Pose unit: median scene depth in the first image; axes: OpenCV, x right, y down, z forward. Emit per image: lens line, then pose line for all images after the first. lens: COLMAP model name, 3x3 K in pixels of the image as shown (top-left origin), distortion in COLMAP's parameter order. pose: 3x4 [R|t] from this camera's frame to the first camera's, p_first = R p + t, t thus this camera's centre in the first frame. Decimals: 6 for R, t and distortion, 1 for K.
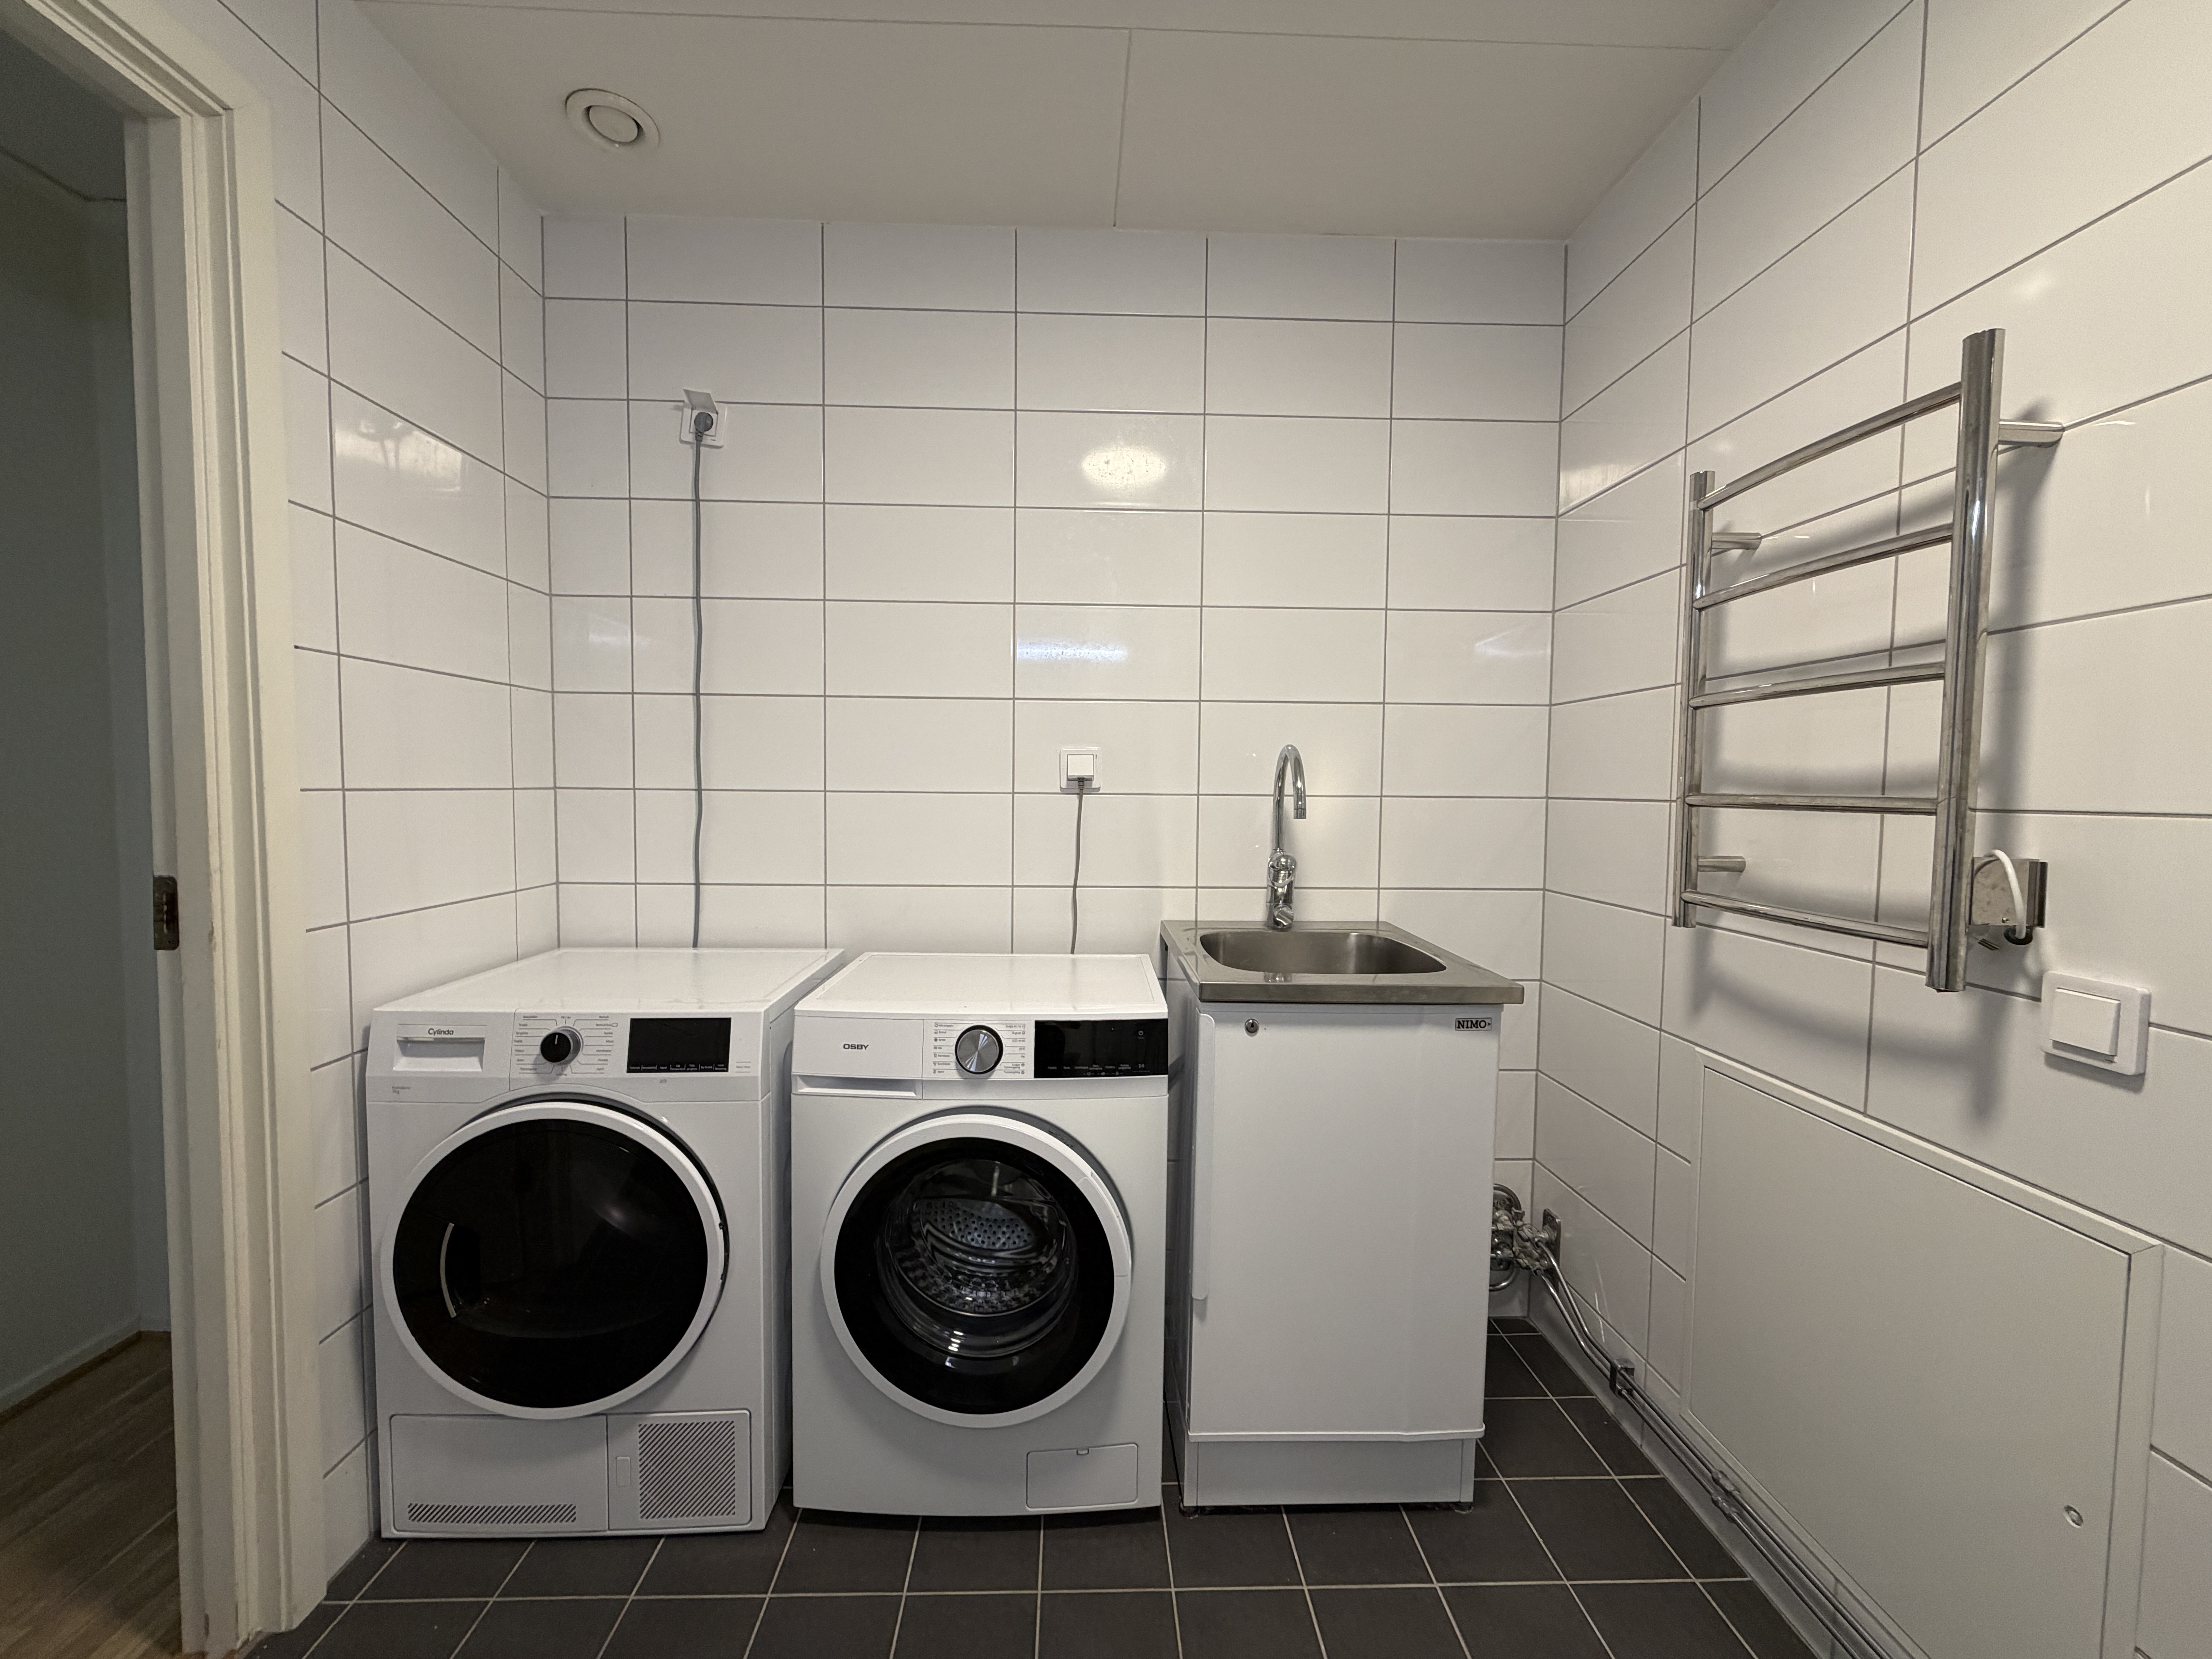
lens RADIAL K [[878.3, 0, 1099.3], [0, 878.3, 830.4], [0, 0, 1]] dist [0.000952, 0.000085]
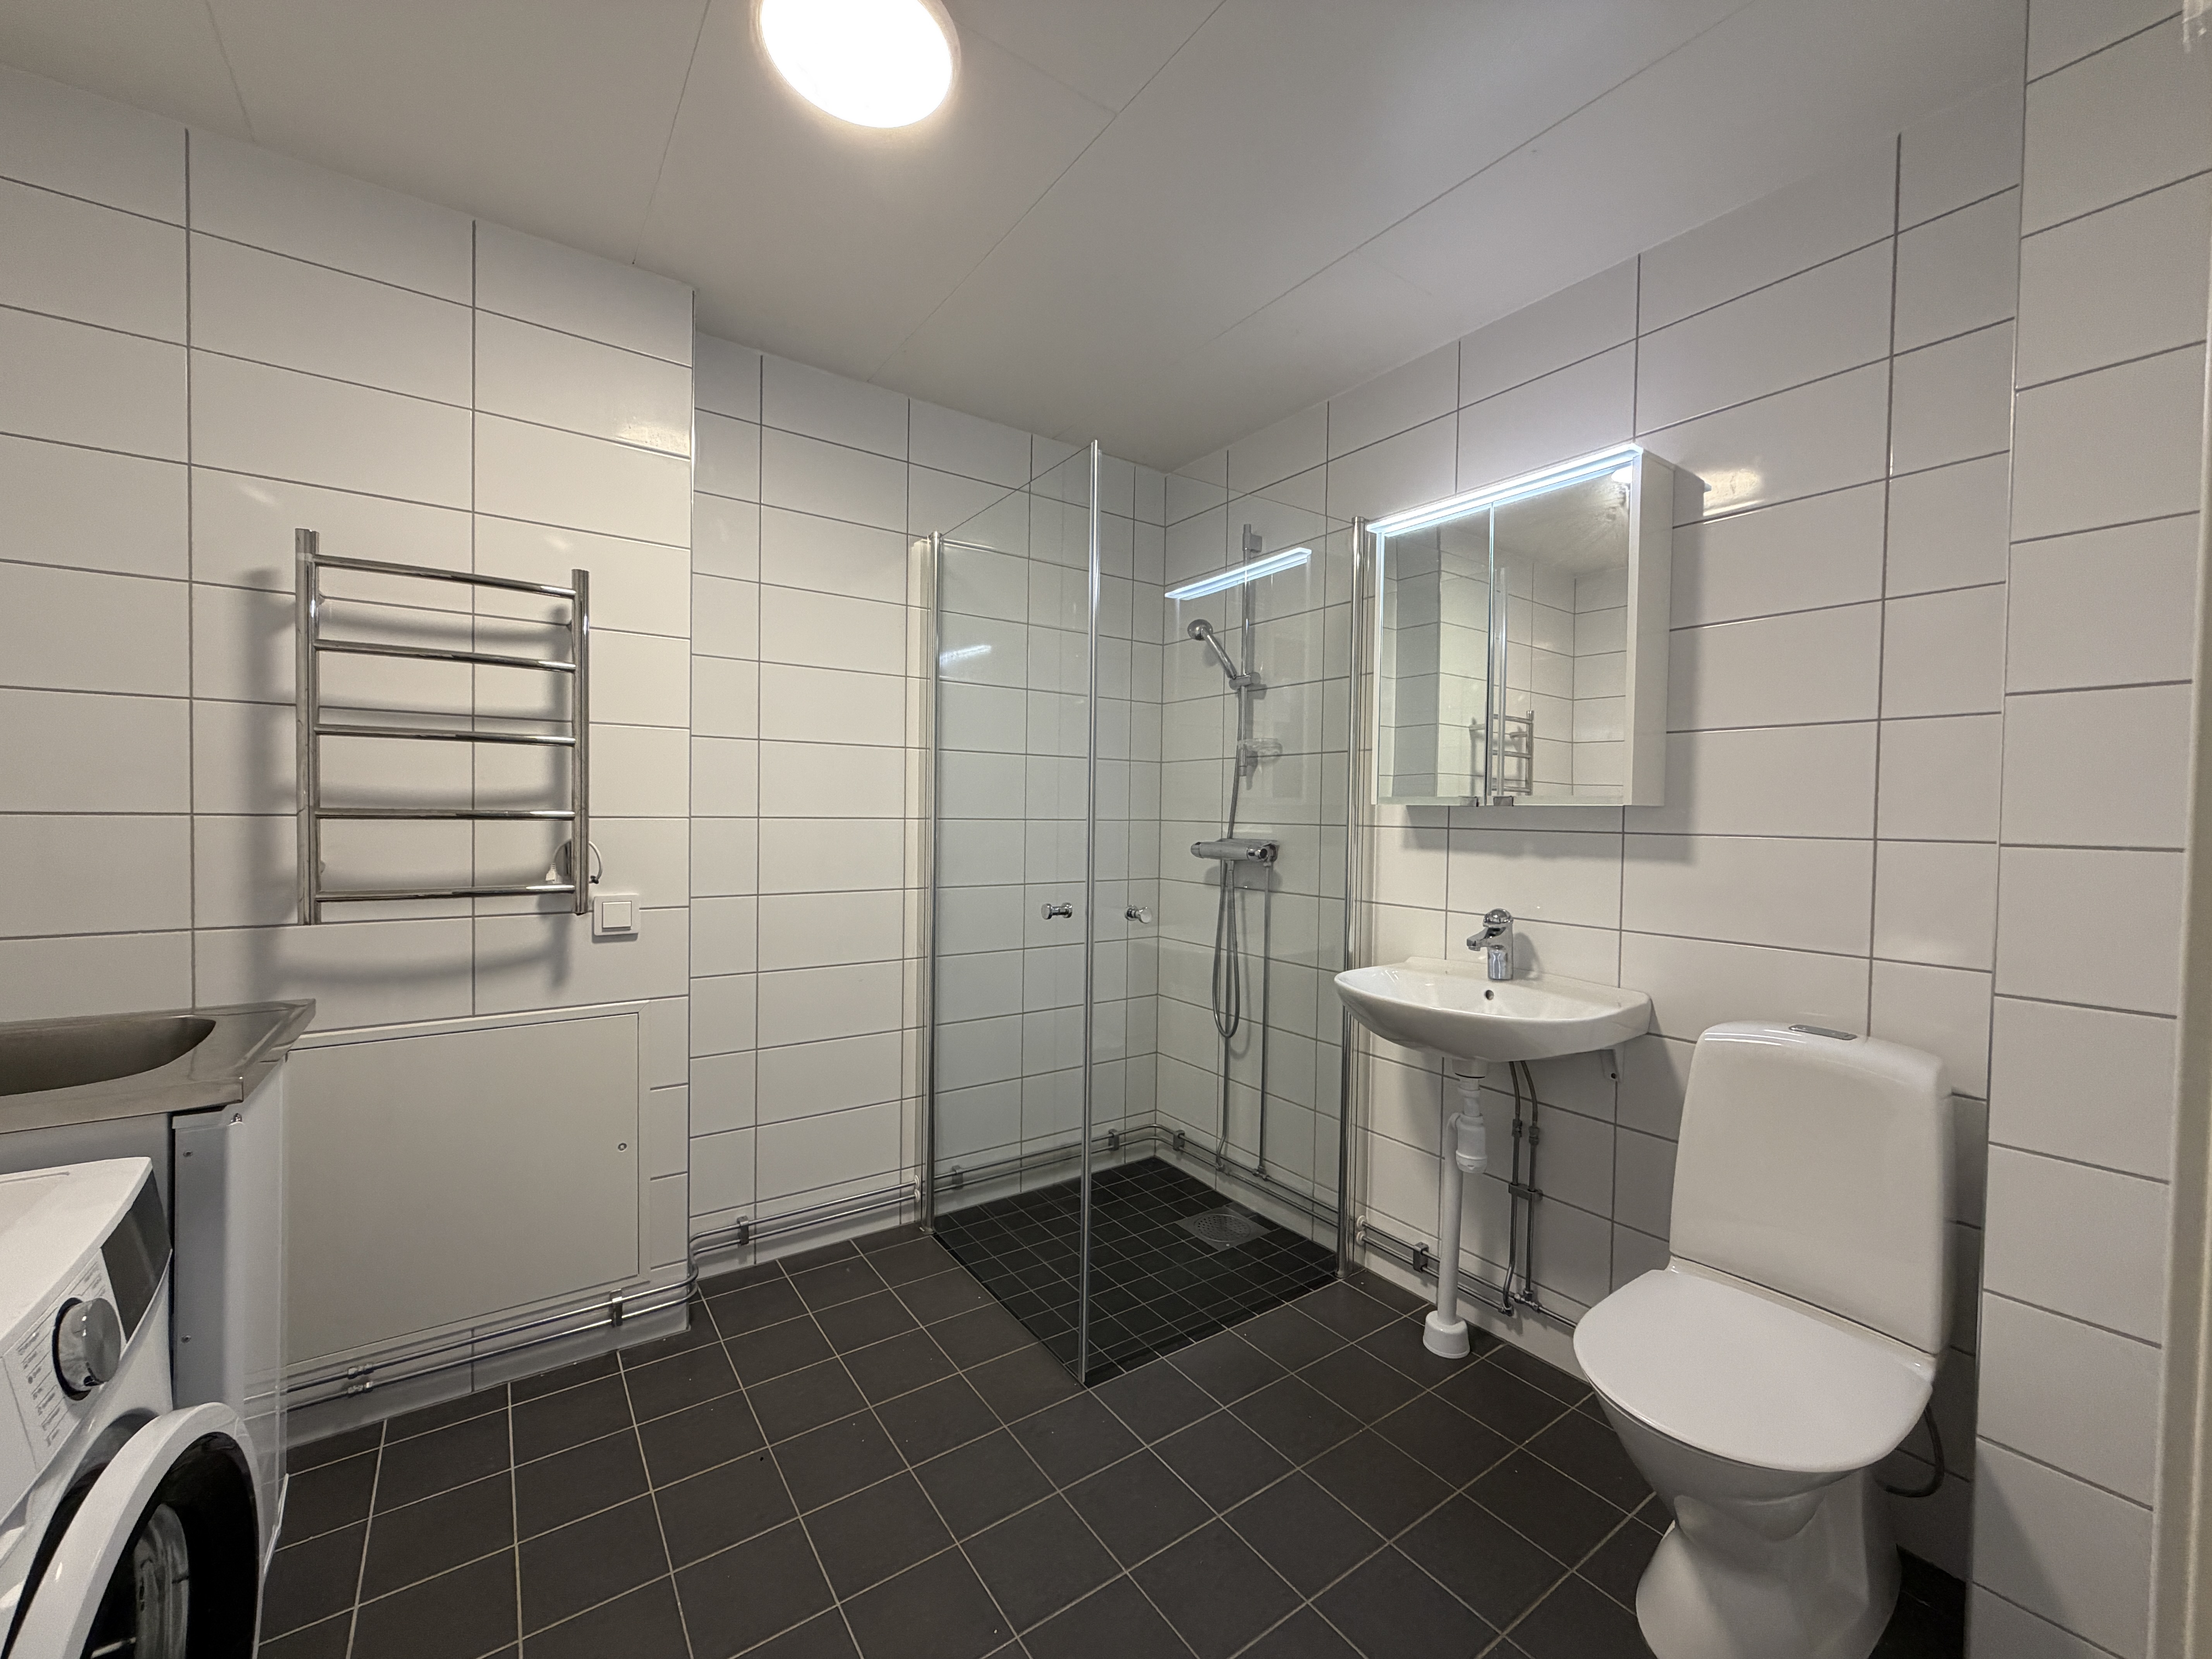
lens RADIAL K [[878.3, 0, 1099.3], [0, 878.3, 830.4], [0, 0, 1]] dist [0.000952, 0.000085]
pose [[-0.547250, -0.035669, 0.836209, -1.102173], [0.022255, 0.998118, 0.057140, -0.071556], [-0.836673, 0.049880, -0.545426, 0.996216]]
